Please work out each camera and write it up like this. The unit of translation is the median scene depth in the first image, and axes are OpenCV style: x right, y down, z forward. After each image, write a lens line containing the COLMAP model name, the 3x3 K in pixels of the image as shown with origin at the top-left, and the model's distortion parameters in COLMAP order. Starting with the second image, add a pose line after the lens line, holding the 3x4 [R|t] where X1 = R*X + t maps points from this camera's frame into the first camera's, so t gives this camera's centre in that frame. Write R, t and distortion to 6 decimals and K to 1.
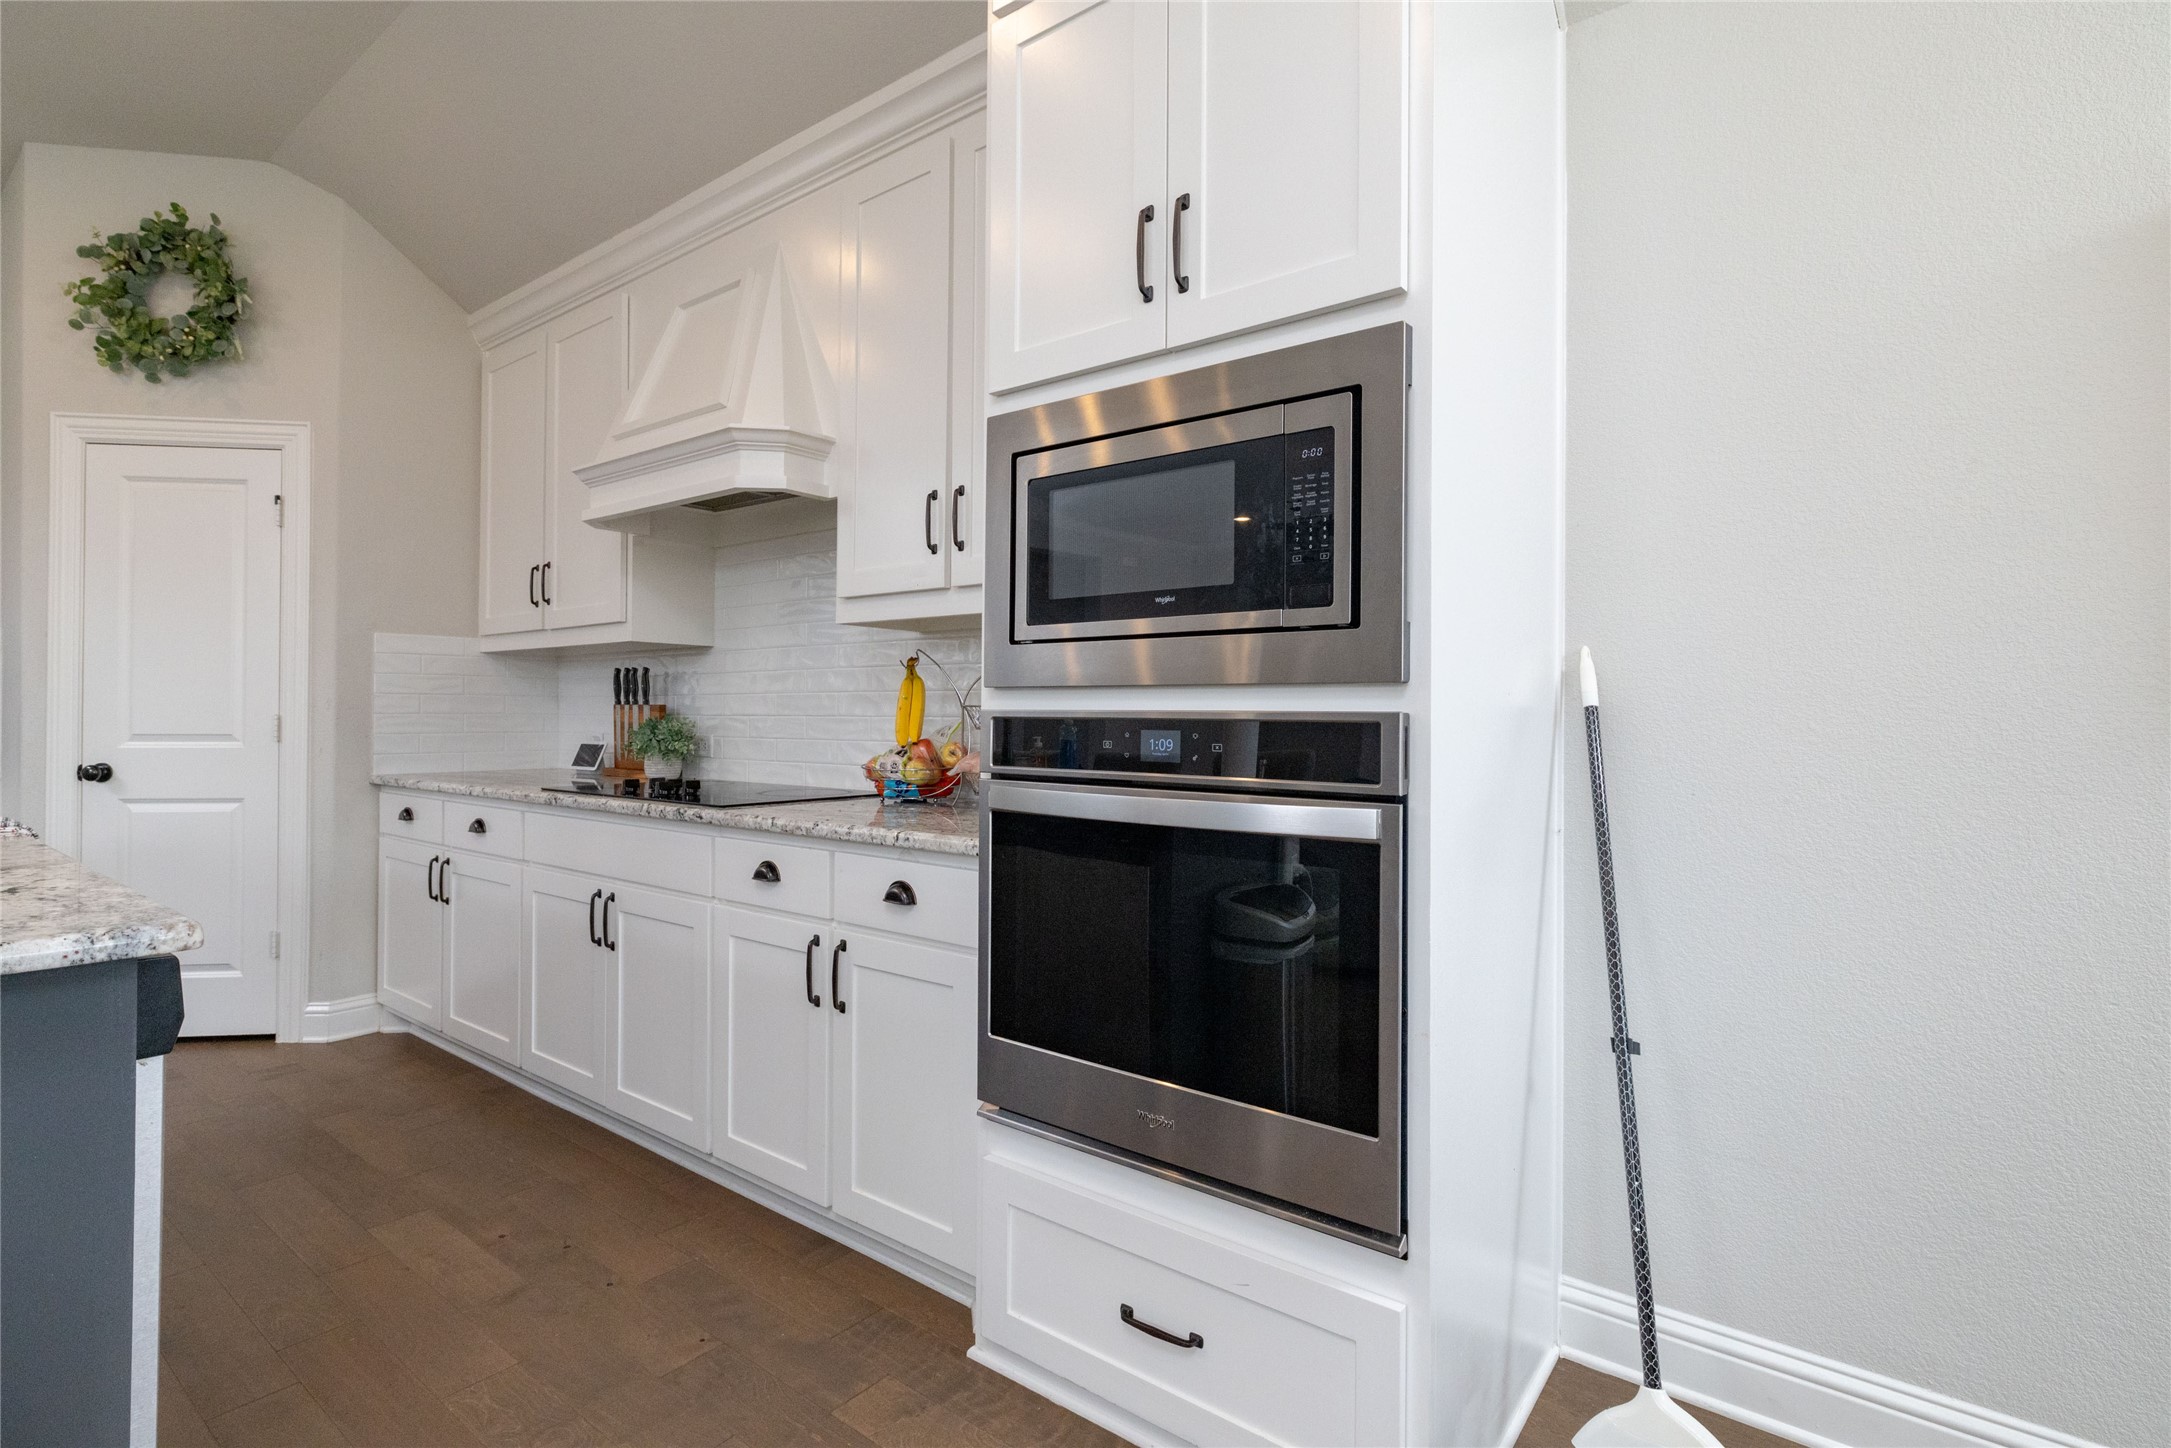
lens RADIAL K [[1034.6, 0, 1081.0], [0, 1034.6, 707.1], [0, 0, 1]] dist [-0.000350, 0.000422]
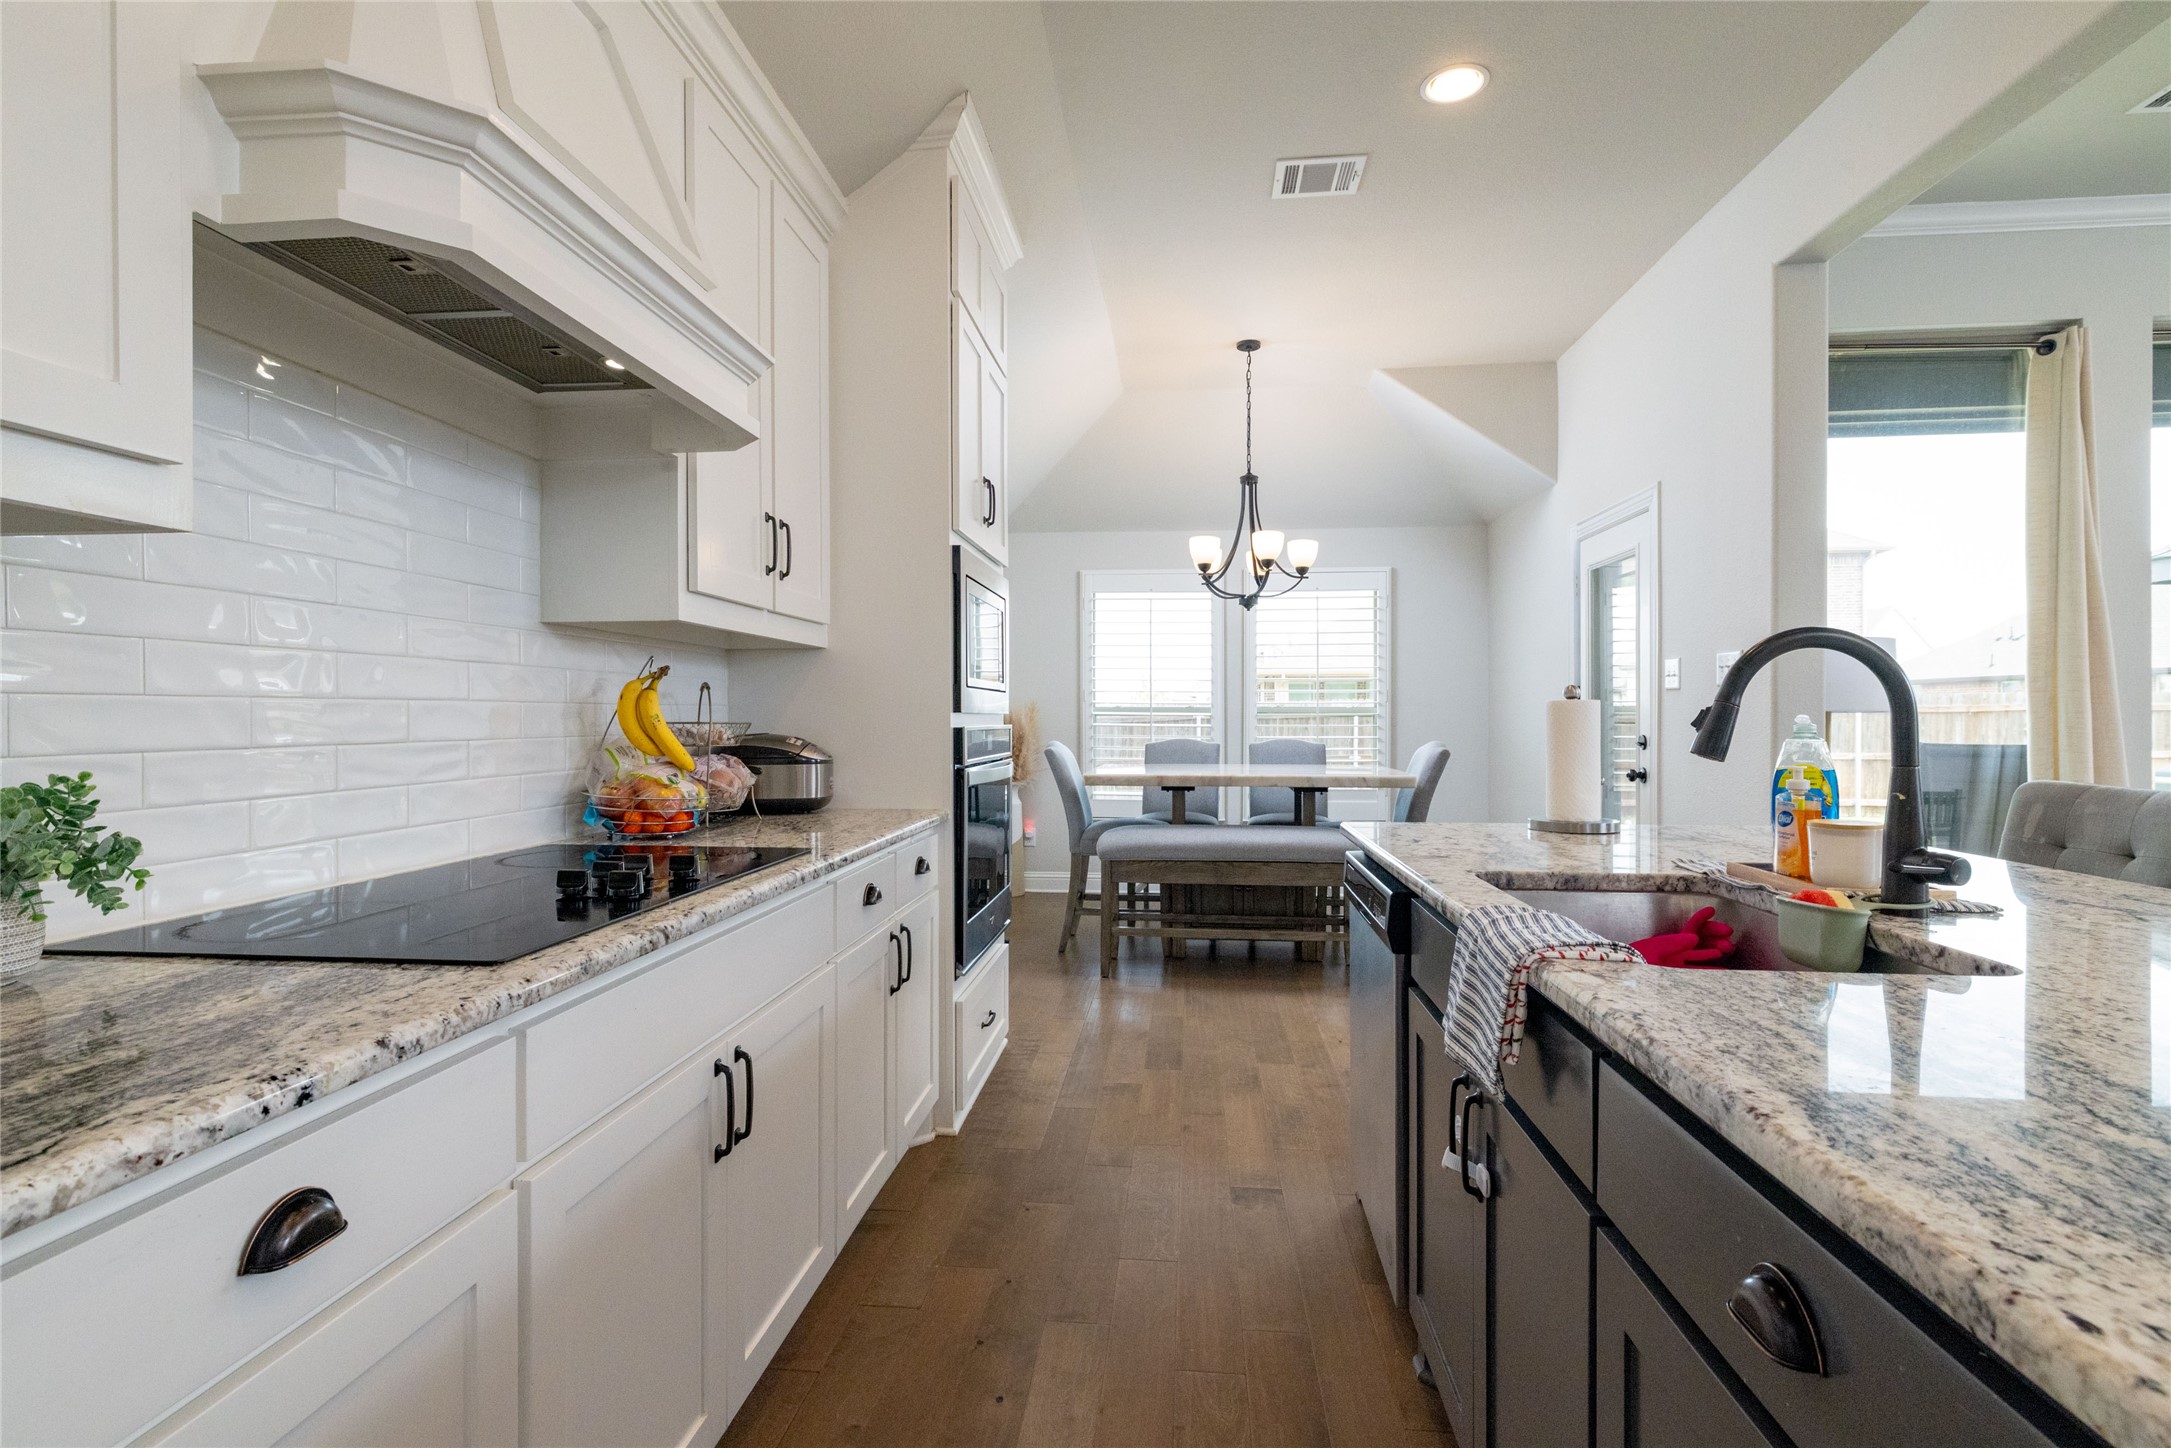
lens RADIAL K [[1026.0, 0, 1086.6], [0, 1026.0, 717.9], [0, 0, 1]] dist [0.000231, 0.000094]
pose [[-0.533245, -0.006878, 0.845933, -0.815110], [-0.008492, 0.999960, 0.002777, -0.008454], [-0.845918, -0.005703, -0.533282, 0.886478]]
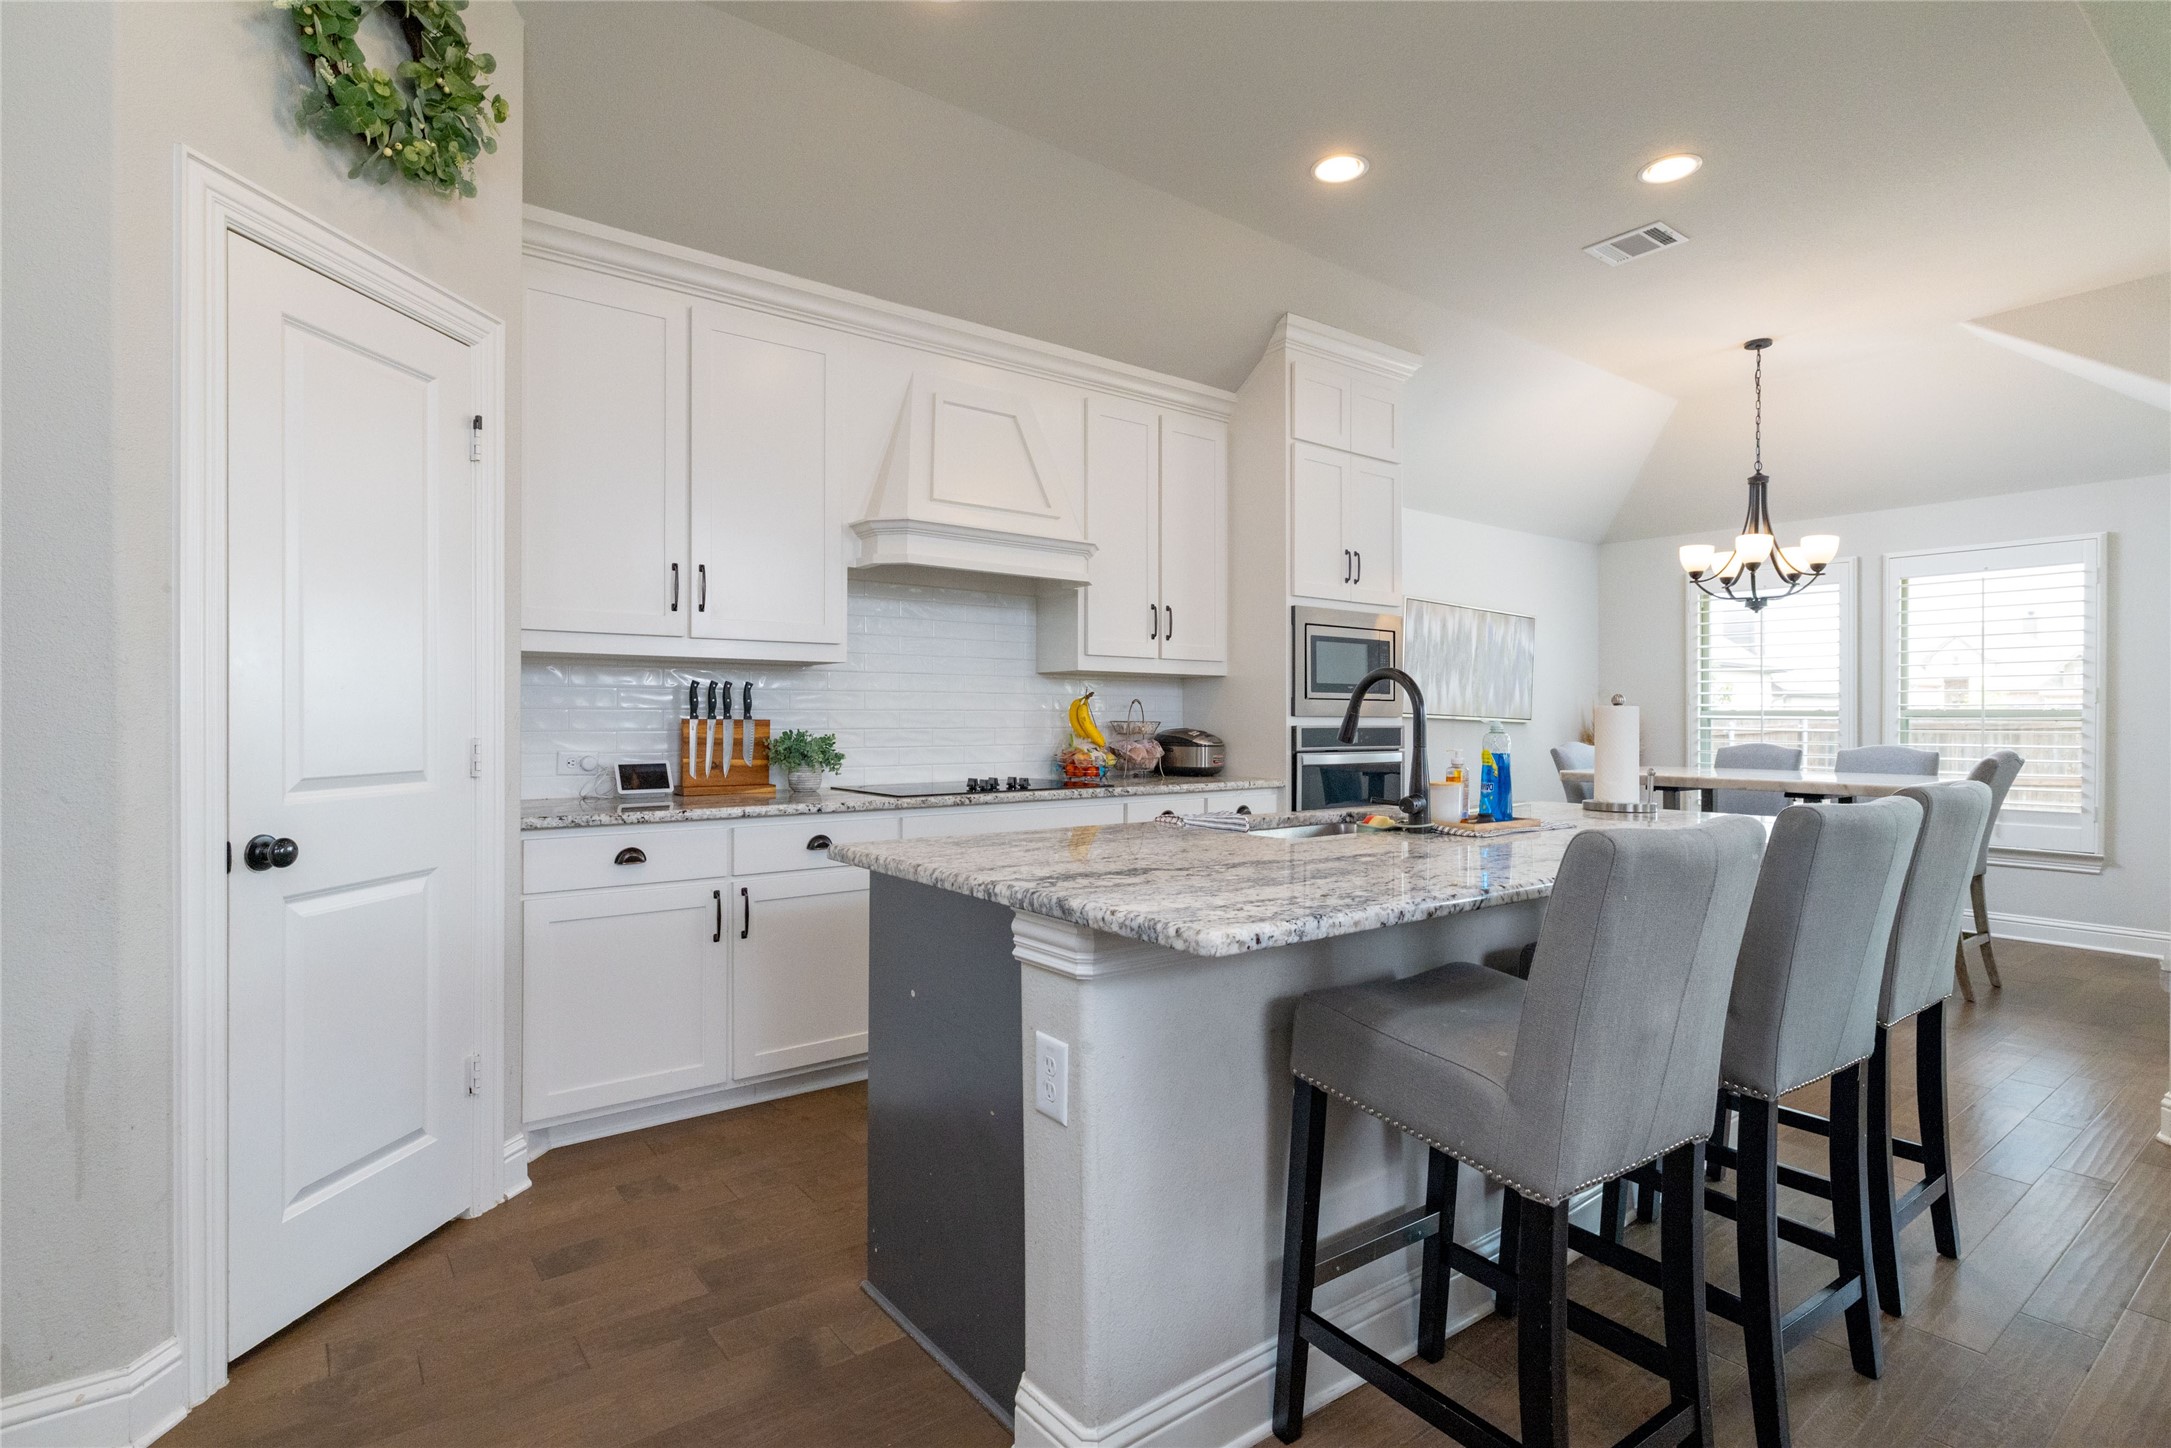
lens RADIAL K [[1063.9, 0, 1085.5], [0, 1063.9, 724.0], [0, 0, 1]] dist [-0.000873, -0.000102]
pose [[0.251068, -0.010271, 0.967915, -1.391916], [-0.007484, 0.999893, 0.012552, -0.014340], [-0.967941, -0.010395, 0.250964, 0.446843]]
